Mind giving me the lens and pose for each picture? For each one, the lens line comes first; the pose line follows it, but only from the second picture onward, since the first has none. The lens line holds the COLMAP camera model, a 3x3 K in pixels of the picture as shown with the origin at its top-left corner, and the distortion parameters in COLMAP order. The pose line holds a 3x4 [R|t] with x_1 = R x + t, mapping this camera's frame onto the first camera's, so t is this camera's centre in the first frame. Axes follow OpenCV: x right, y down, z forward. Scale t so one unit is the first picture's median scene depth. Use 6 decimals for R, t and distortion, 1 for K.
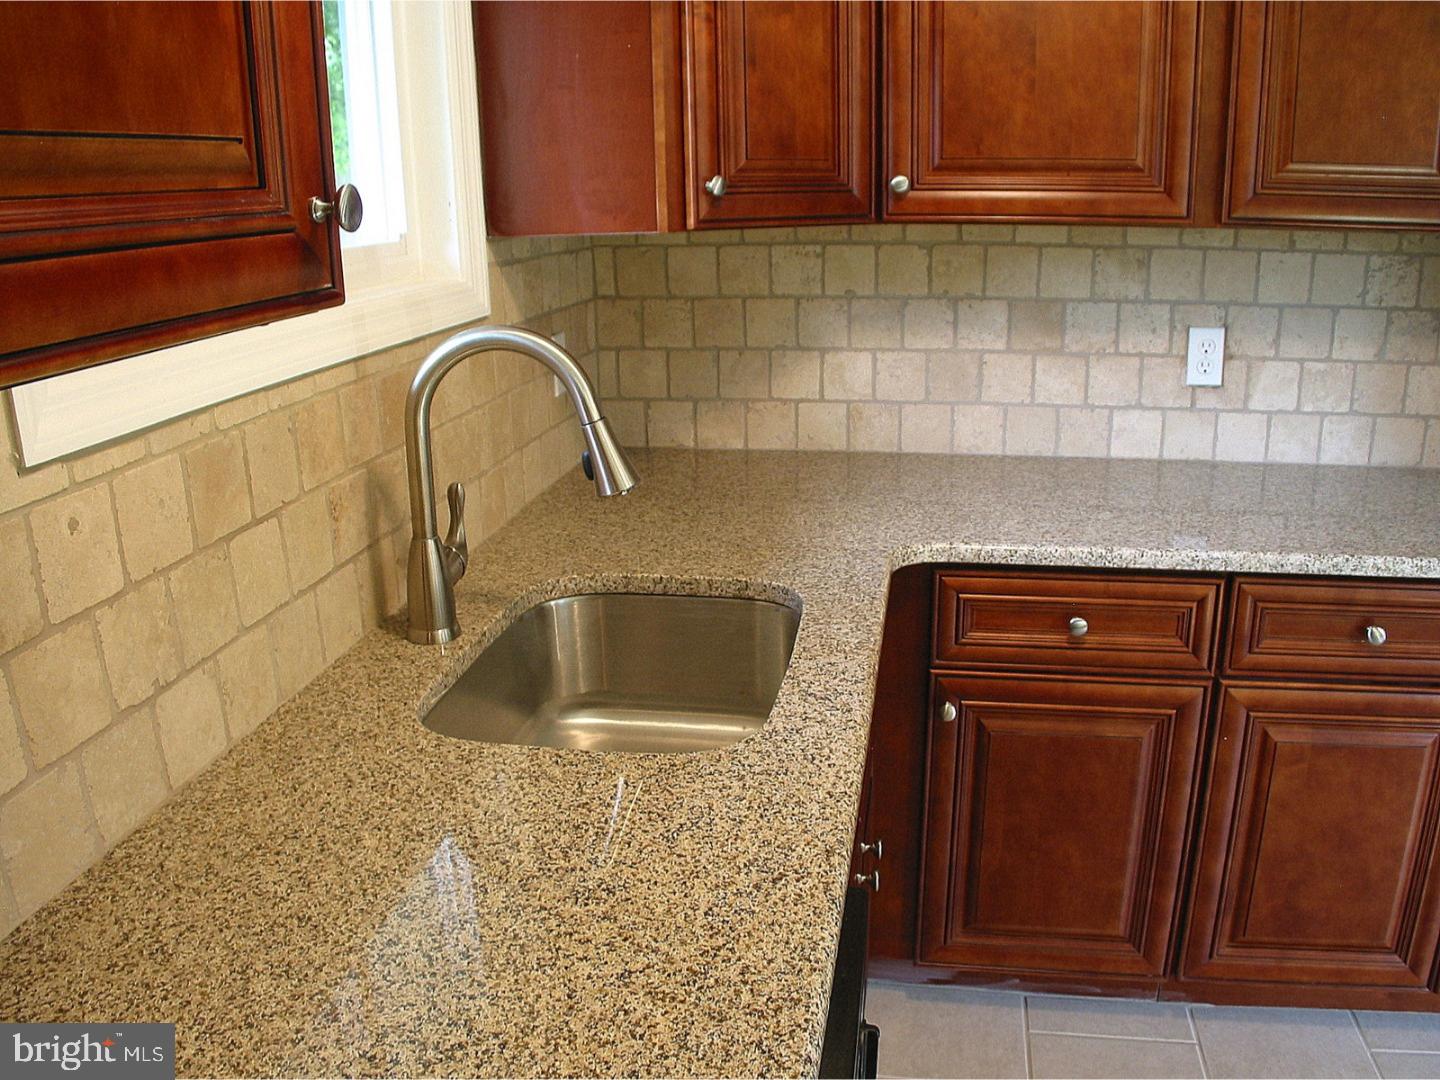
lens RADIAL K [[1185.4, 0, 720.8], [0, 1185.4, 558.0], [0, 0, 1]] dist [-0.130152, 0.018655]
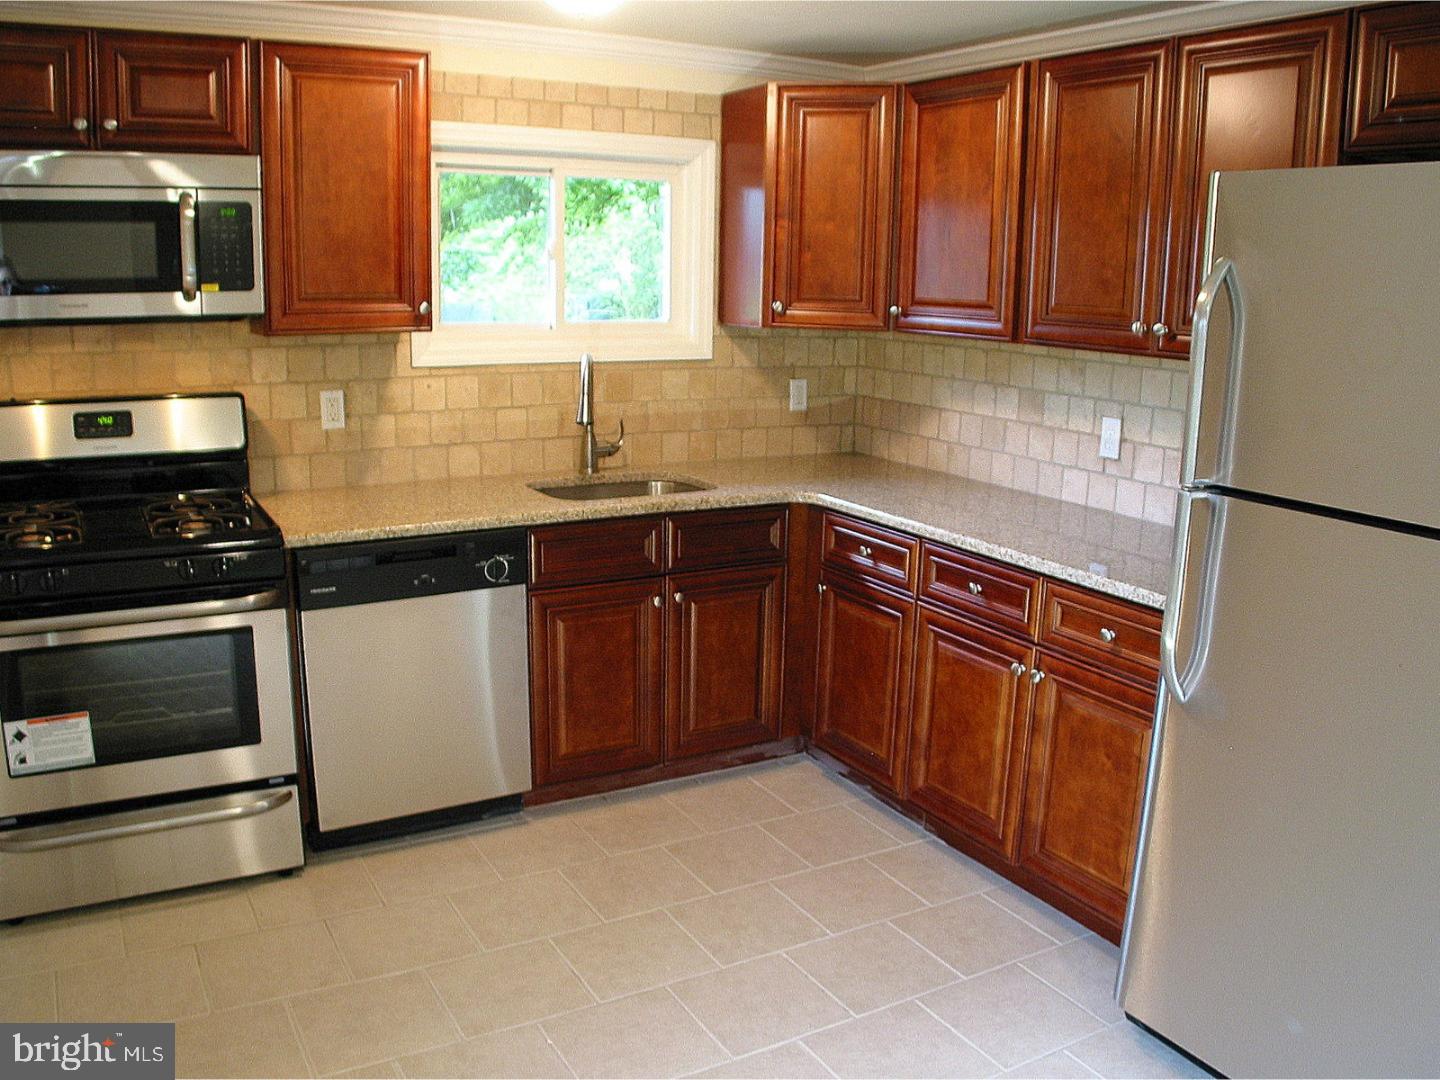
lens RADIAL K [[1185.4, 0, 720.8], [0, 1185.4, 558.0], [0, 0, 1]] dist [-0.130152, 0.018655]
pose [[0.631595, 0.208138, -0.746838, 1.228060], [-0.266941, 0.962772, 0.042568, 0.037820], [0.727895, 0.172476, 0.663642, -0.295633]]
